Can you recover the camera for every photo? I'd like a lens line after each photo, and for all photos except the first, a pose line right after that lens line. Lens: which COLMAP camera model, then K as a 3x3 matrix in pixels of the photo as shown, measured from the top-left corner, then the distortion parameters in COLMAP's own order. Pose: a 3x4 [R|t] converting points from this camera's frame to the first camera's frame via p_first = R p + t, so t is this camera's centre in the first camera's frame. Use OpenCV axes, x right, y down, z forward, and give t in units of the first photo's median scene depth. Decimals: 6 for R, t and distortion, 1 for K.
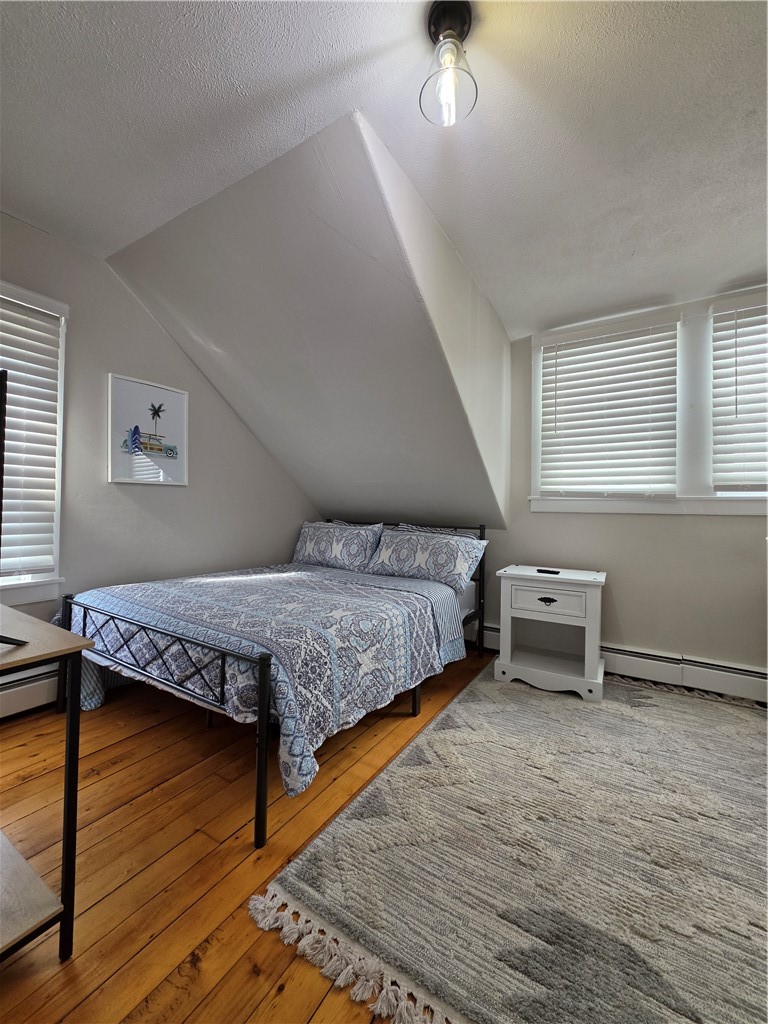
lens RADIAL K [[408.6, 0, 379.4], [0, 408.6, 505.1], [0, 0, 1]] dist [-0.003256, 0.001334]
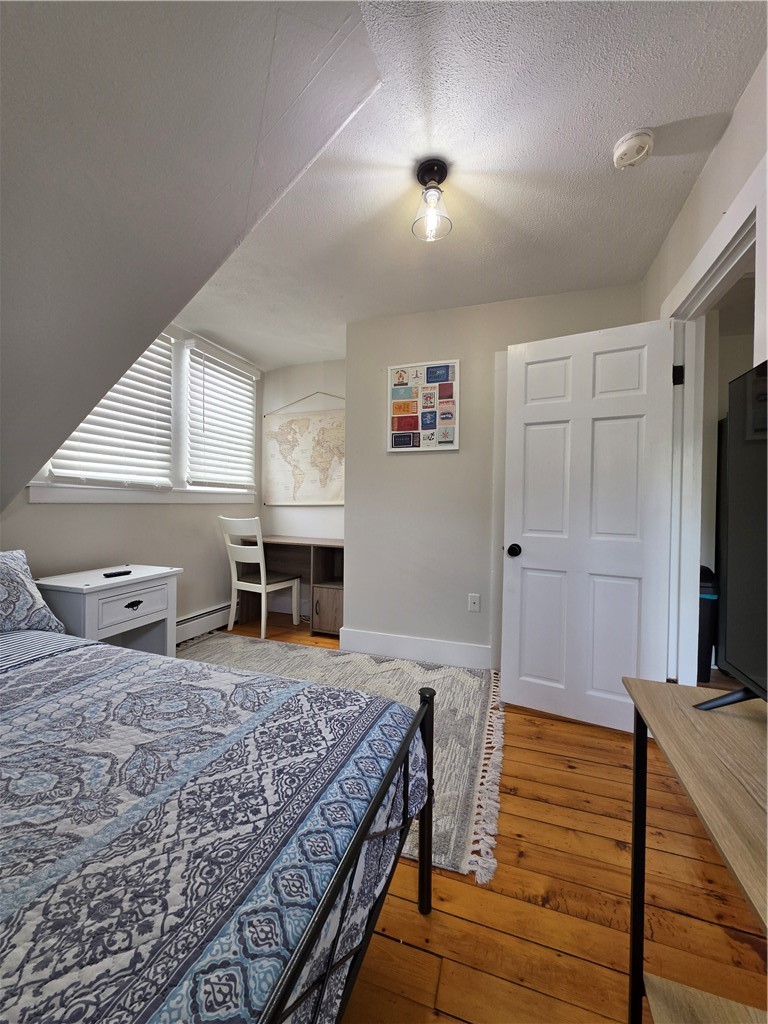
lens RADIAL K [[408.6, 0, 384.5], [0, 408.6, 504.5], [0, 0, 1]] dist [-0.003256, 0.001334]
pose [[-0.233035, -0.026906, 0.972096, -0.836699], [-0.033678, 0.999241, 0.019584, -0.028602], [-0.971885, -0.028175, -0.233764, 1.005005]]
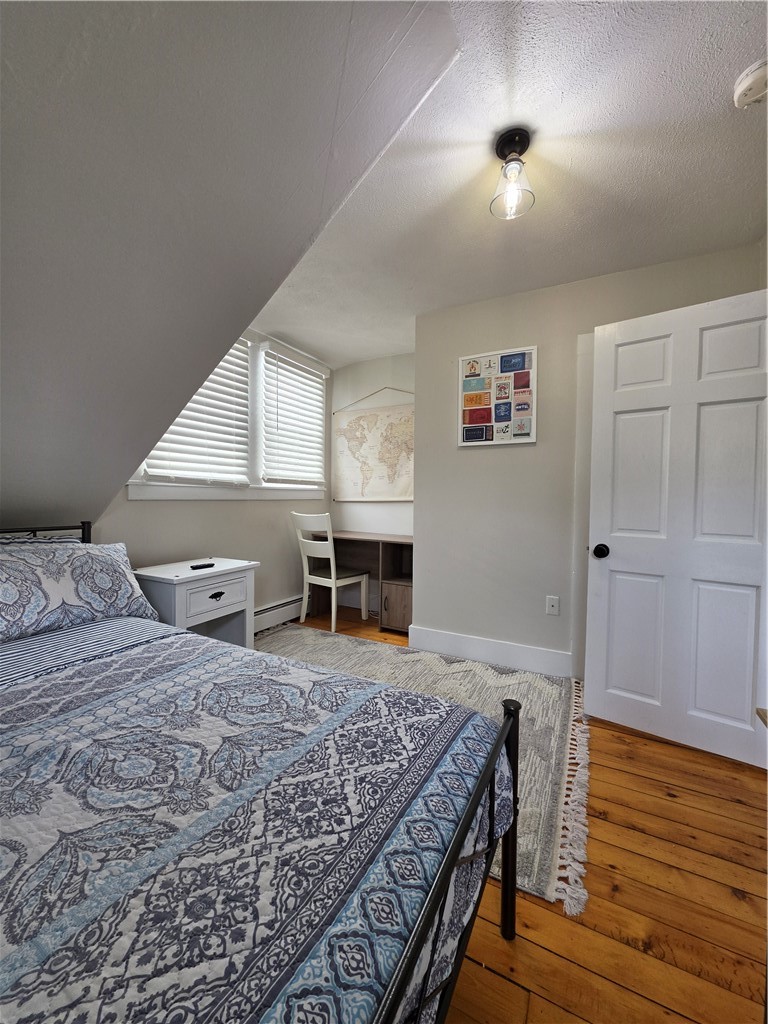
lens RADIAL K [[408.6, 0, 384.7], [0, 408.6, 503.8], [0, 0, 1]] dist [-0.003256, 0.001334]
pose [[-0.080282, -0.037622, 0.996062, -0.804865], [-0.028617, 0.998963, 0.035425, -0.032845], [-0.996361, -0.025661, -0.081275, 1.022903]]
